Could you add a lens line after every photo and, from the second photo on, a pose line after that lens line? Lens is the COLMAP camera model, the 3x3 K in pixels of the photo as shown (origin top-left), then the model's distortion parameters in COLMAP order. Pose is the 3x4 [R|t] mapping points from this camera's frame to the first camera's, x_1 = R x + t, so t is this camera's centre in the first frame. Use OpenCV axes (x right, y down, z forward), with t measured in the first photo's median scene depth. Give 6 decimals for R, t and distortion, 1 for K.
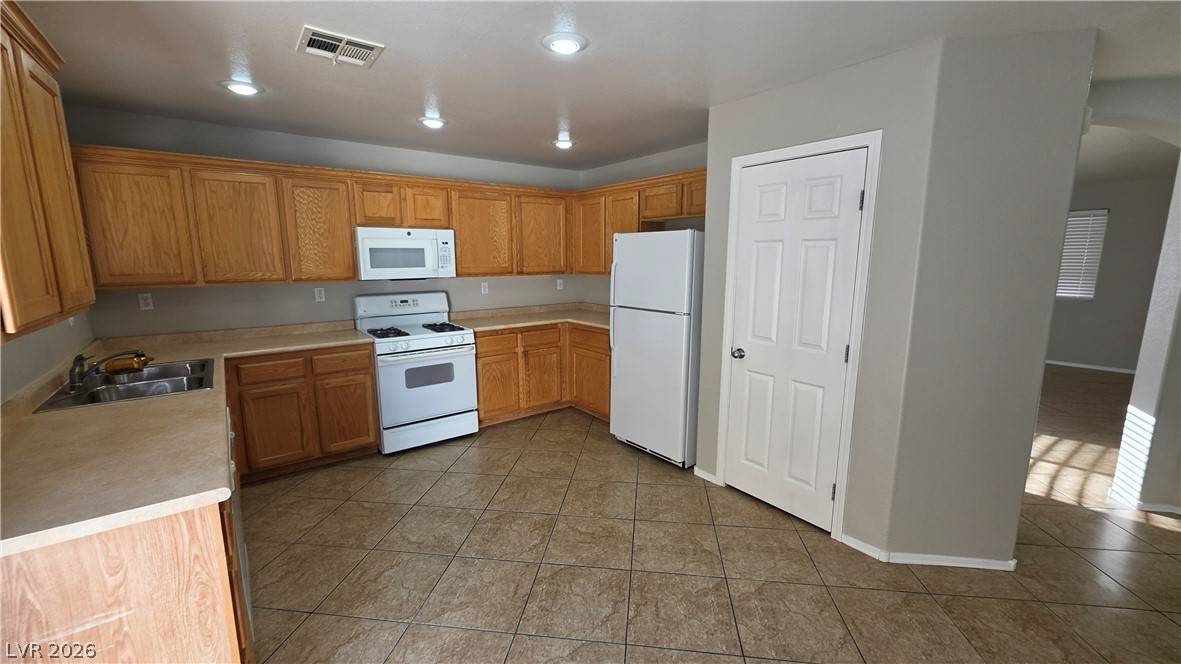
lens RADIAL K [[473.7, 0, 594.7], [0, 473.7, 336.7], [0, 0, 1]] dist [-0.000257, 0.000148]
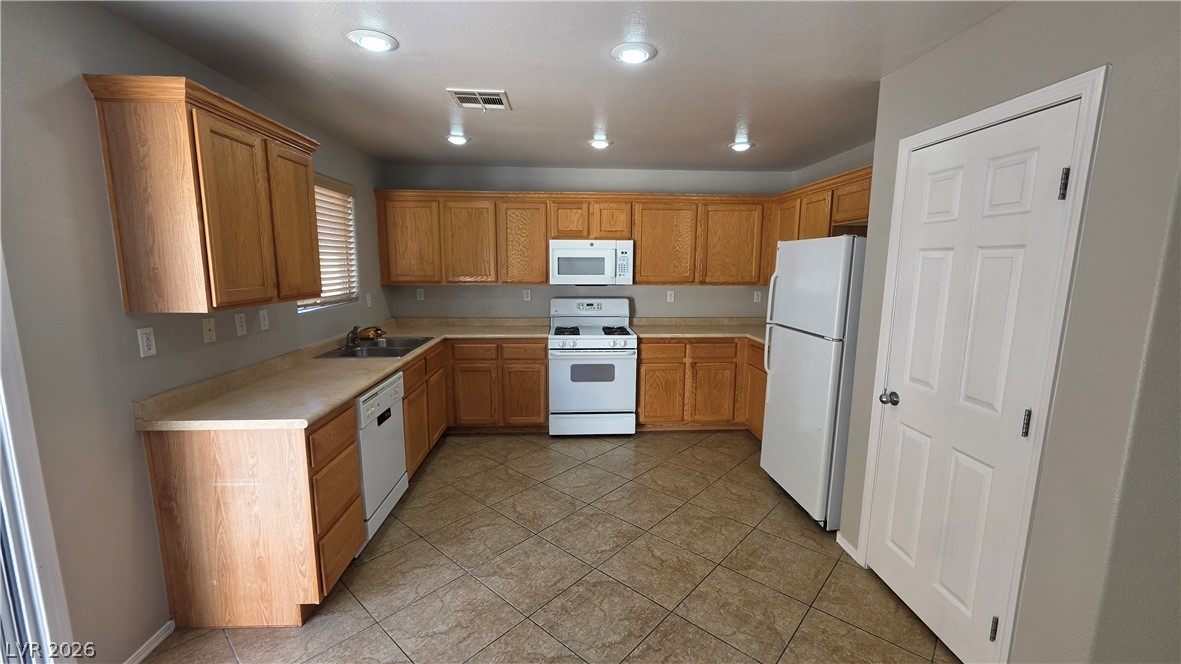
lens RADIAL K [[473.7, 0, 594.7], [0, 473.7, 336.7], [0, 0, 1]] dist [-0.000257, 0.000148]
pose [[0.823834, 0.094850, -0.558839, 0.277311], [-0.103907, 0.994465, 0.015609, -0.020932], [0.557226, 0.045208, 0.829130, 0.093308]]
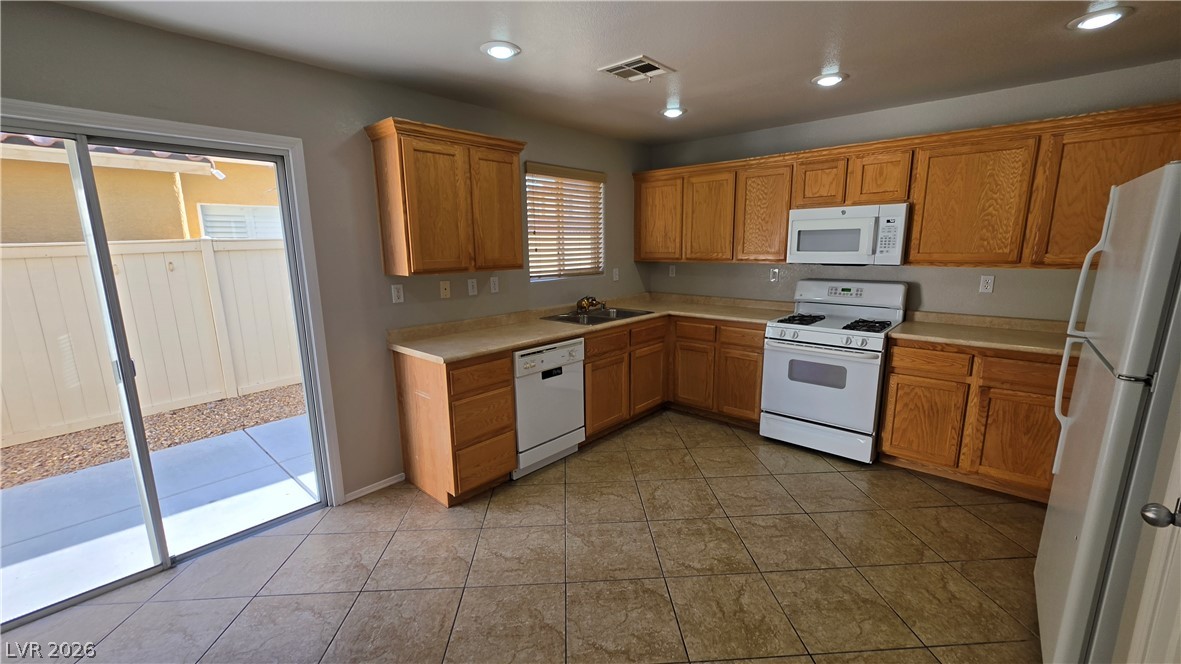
lens RADIAL K [[480.0, 0, 594.3], [0, 480.0, 338.0], [0, 0, 1]] dist [0.001102, 0.000169]
pose [[0.177981, 0.191722, -0.965176, 0.457734], [-0.155017, 0.974052, 0.164900, -0.071249], [0.971747, 0.120270, 0.203083, 0.428286]]
